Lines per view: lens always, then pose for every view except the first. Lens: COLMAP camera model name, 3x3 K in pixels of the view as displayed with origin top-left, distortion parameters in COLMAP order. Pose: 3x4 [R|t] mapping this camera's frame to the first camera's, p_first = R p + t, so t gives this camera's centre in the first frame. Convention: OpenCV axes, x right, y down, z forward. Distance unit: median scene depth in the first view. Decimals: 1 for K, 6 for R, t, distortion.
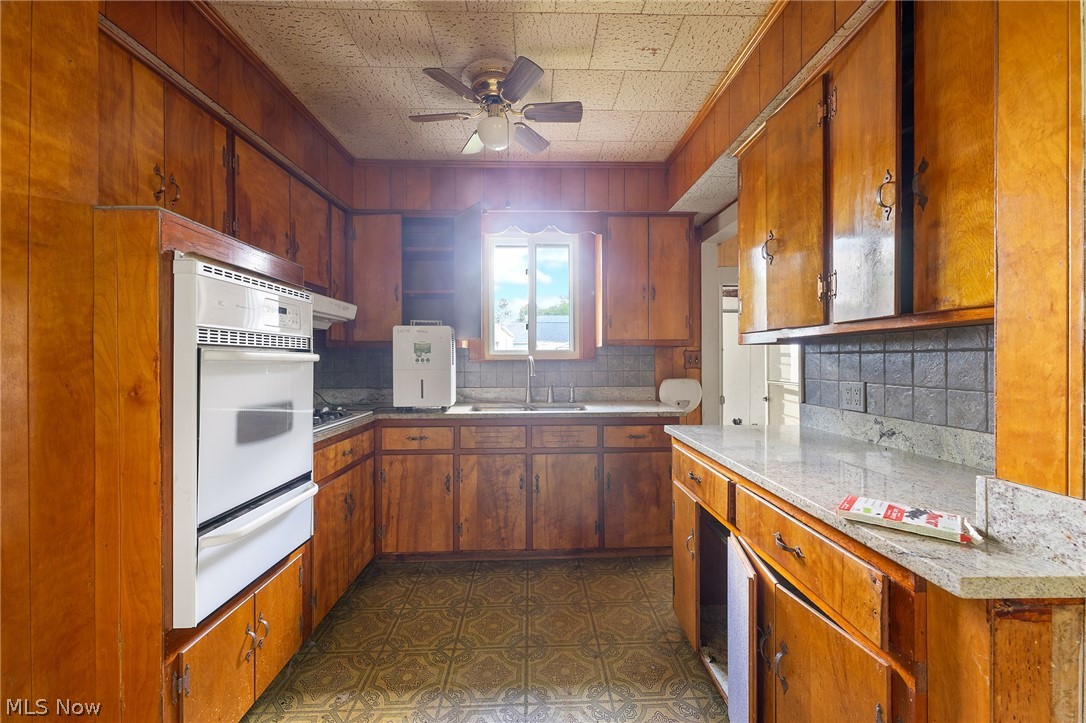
lens RADIAL K [[433.2, 0, 543.0], [0, 433.2, 361.5], [0, 0, 1]] dist [0.007786, 0.000133]
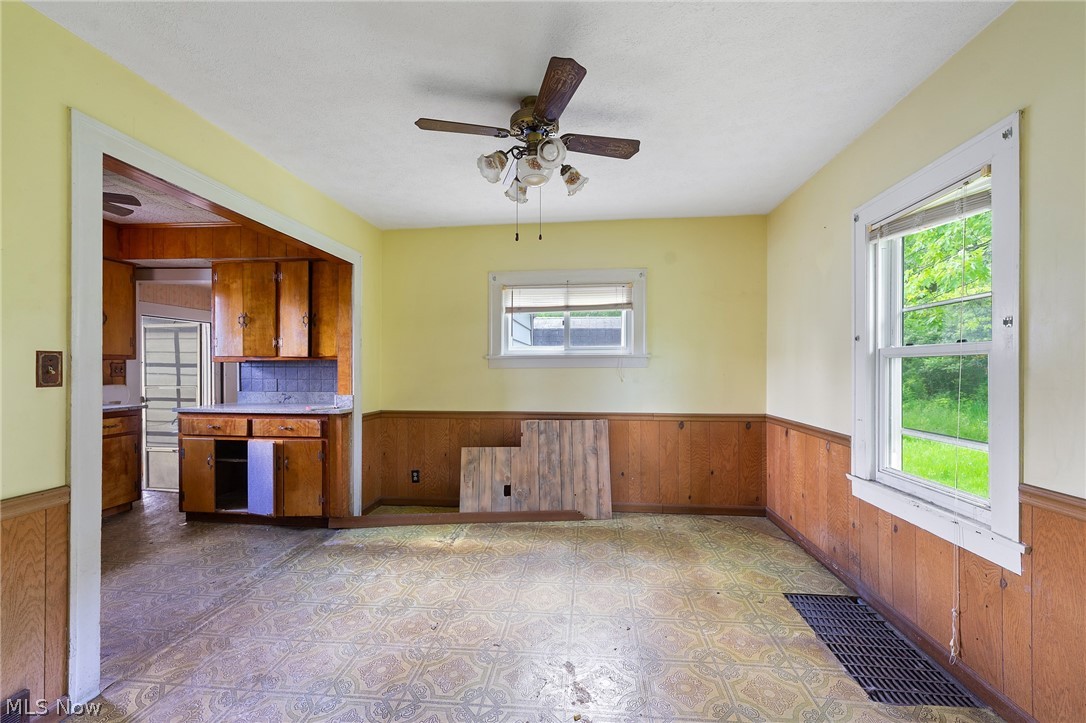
lens RADIAL K [[433.2, 0, 543.0], [0, 433.2, 361.5], [0, 0, 1]] dist [0.007786, 0.000133]
pose [[0.132945, 0.019594, 0.990930, -1.804274], [0.004319, 0.999784, -0.020349, 0.006033], [-0.991114, 0.006985, 0.132831, -0.989875]]
